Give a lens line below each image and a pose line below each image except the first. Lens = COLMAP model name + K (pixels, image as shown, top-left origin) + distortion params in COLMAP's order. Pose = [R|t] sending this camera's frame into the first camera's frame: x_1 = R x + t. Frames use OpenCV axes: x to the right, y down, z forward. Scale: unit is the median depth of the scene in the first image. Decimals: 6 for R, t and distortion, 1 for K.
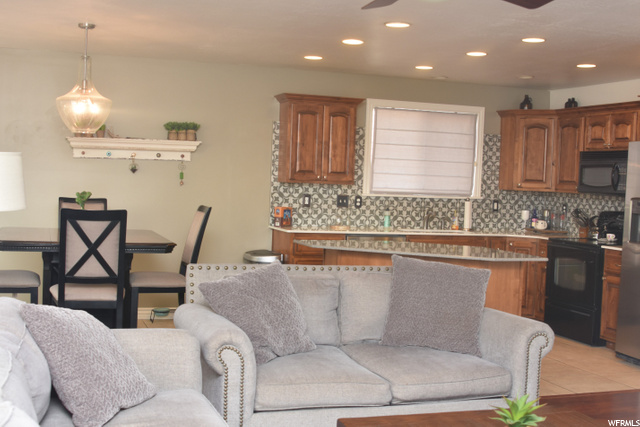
lens RADIAL K [[857.4, 0, 320.2], [0, 857.4, 211.2], [0, 0, 1]] dist [-0.049516, 0.000000]
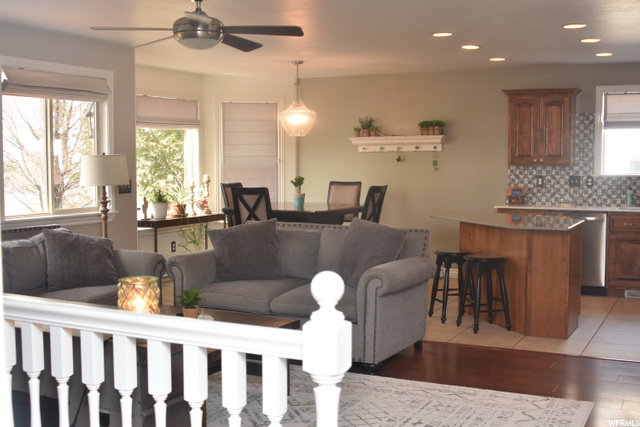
lens RADIAL K [[806.8, 0, 319.3], [0, 806.8, 215.1], [0, 0, 1]] dist [-0.094590, 0.000000]
pose [[0.704147, 0.011552, -0.709960, 0.534714], [0.000028, 0.999867, 0.016296, 0.015250], [0.710054, -0.011494, 0.704053, 0.041517]]
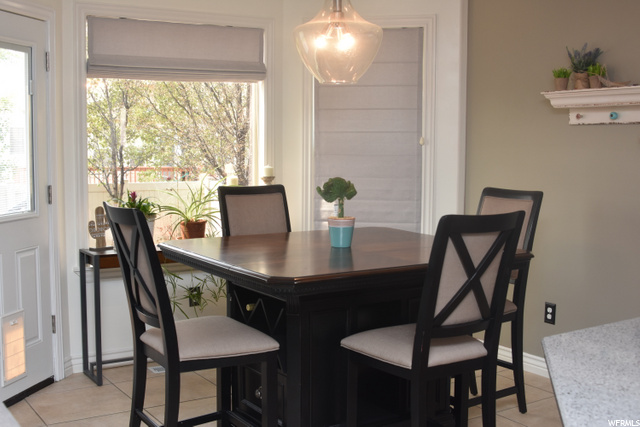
lens RADIAL K [[806.8, 0, 320.7], [0, 806.8, 213.4], [0, 0, 1]] dist [-0.094590, 0.000000]
pose [[0.214995, 0.058189, -0.974880, 0.218591], [-0.035362, 0.998033, 0.051772, -0.020613], [0.975975, 0.023343, 0.216629, 0.641172]]
